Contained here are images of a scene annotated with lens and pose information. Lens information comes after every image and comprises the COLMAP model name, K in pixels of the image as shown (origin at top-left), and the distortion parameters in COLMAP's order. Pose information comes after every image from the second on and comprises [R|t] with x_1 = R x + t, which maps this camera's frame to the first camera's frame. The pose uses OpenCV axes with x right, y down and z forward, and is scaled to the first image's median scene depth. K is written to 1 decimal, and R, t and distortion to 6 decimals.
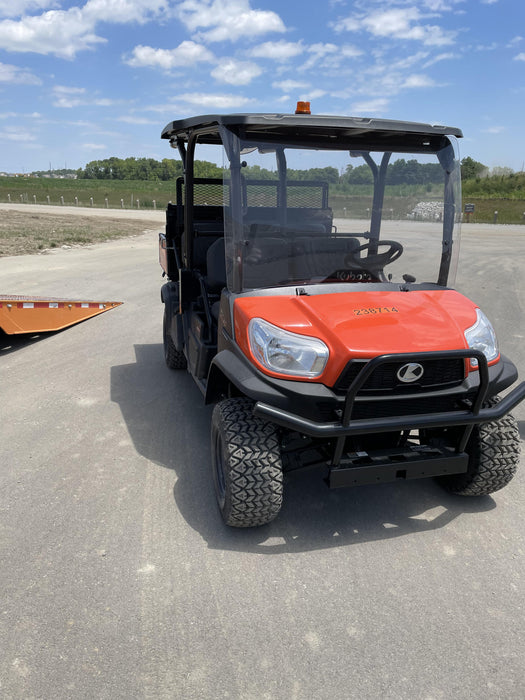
lens RADIAL K [[531.9, 0, 258.9], [0, 531.9, 346.1], [0, 0, 1]] dist [0.071790, -0.097298]
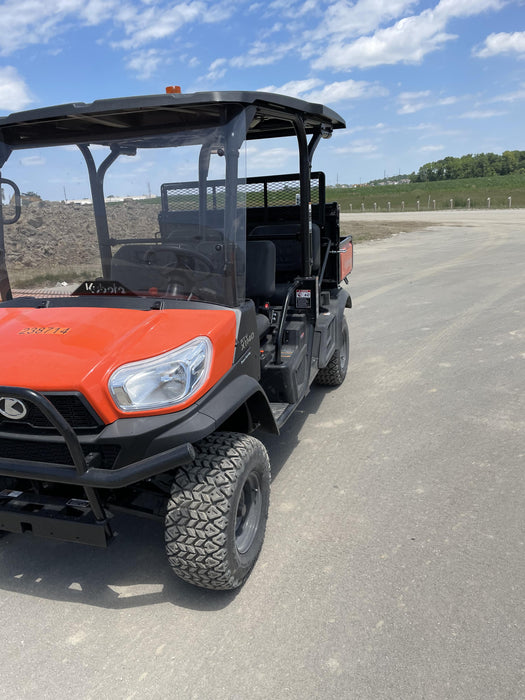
lens RADIAL K [[531.9, 0, 263.2], [0, 531.9, 360.1], [0, 0, 1]] dist [0.071790, -0.097298]
pose [[0.830159, 0.086302, -0.550807, 0.720052], [-0.075889, 0.996243, 0.041717, -0.059866], [0.552338, 0.007168, 0.833589, 0.356588]]
